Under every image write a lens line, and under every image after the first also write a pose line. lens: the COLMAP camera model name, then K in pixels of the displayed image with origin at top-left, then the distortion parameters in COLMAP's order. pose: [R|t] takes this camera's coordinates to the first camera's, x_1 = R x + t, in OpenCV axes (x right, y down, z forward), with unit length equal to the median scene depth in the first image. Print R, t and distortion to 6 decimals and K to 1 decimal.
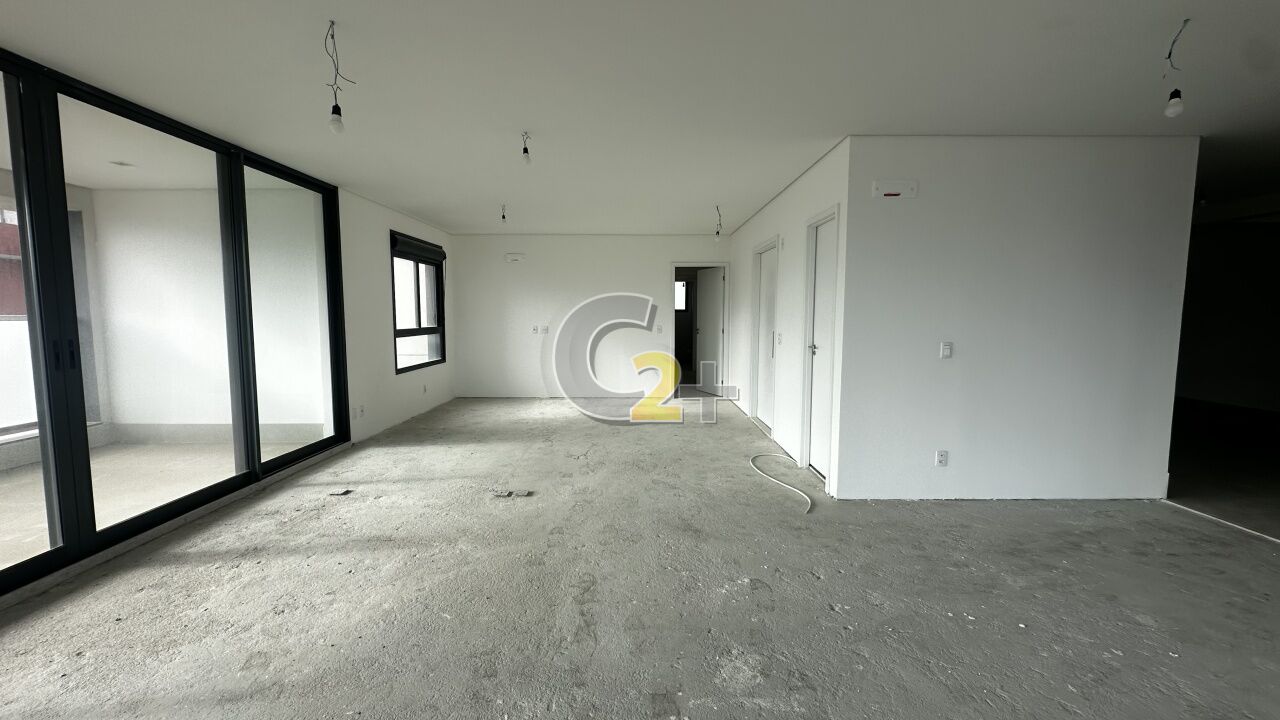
lens RADIAL K [[505.7, 0, 634.5], [0, 505.7, 356.8], [0, 0, 1]] dist [-0.004411, 0.000937]
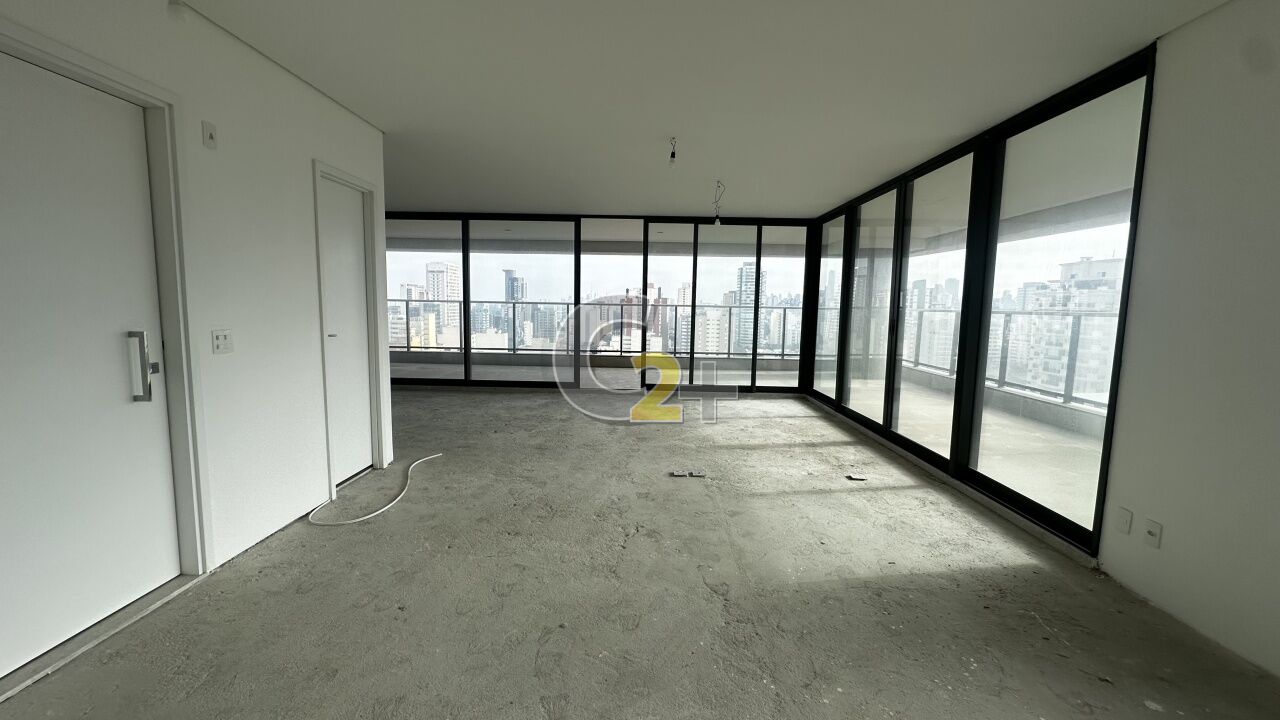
lens RADIAL K [[505.7, 0, 636.2], [0, 505.7, 356.2], [0, 0, 1]] dist [-0.004411, 0.000937]
pose [[-0.999616, -0.023210, 0.015121, -0.147722], [-0.019916, 0.981573, 0.190046, -0.166229], [-0.019253, 0.189672, -0.981659, 2.028013]]
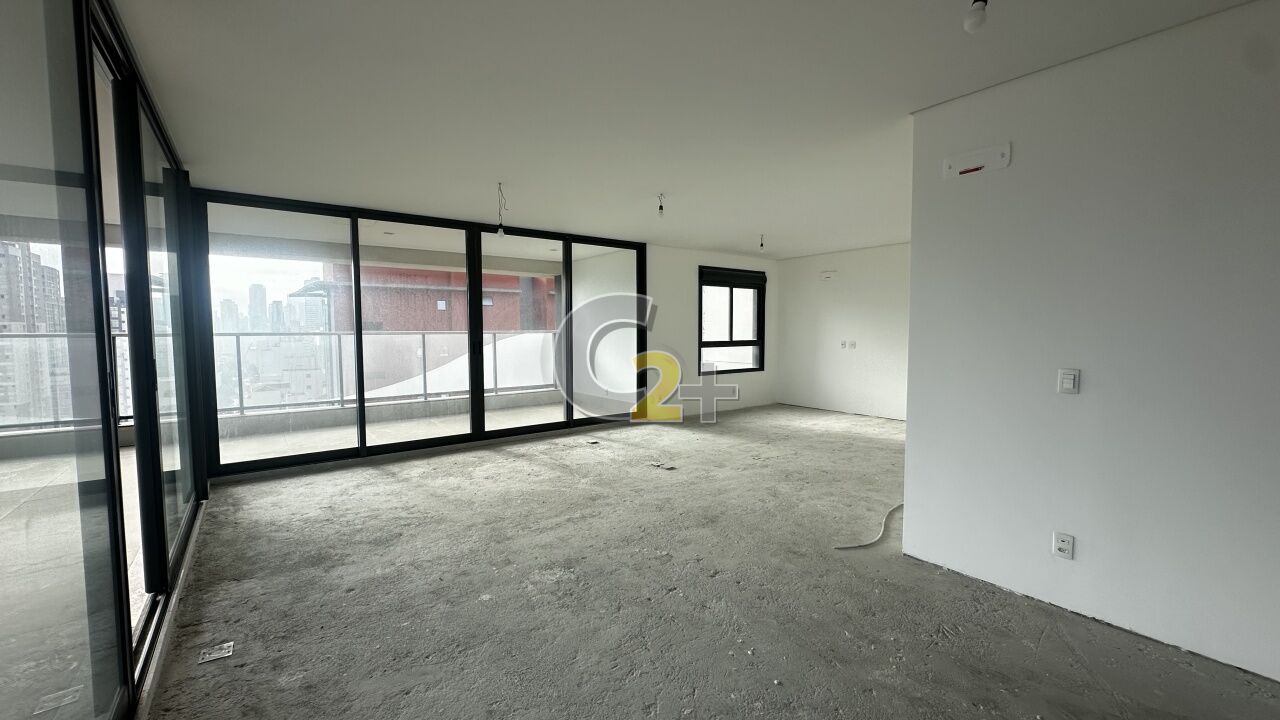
lens RADIAL K [[505.7, 0, 645.5], [0, 505.7, 357.8], [0, 0, 1]] dist [-0.004411, 0.000937]
pose [[0.611400, 0.041258, -0.790246, 0.774748], [-0.064137, 0.997938, 0.002480, -0.009506], [0.788719, 0.049168, 0.612785, 0.152628]]
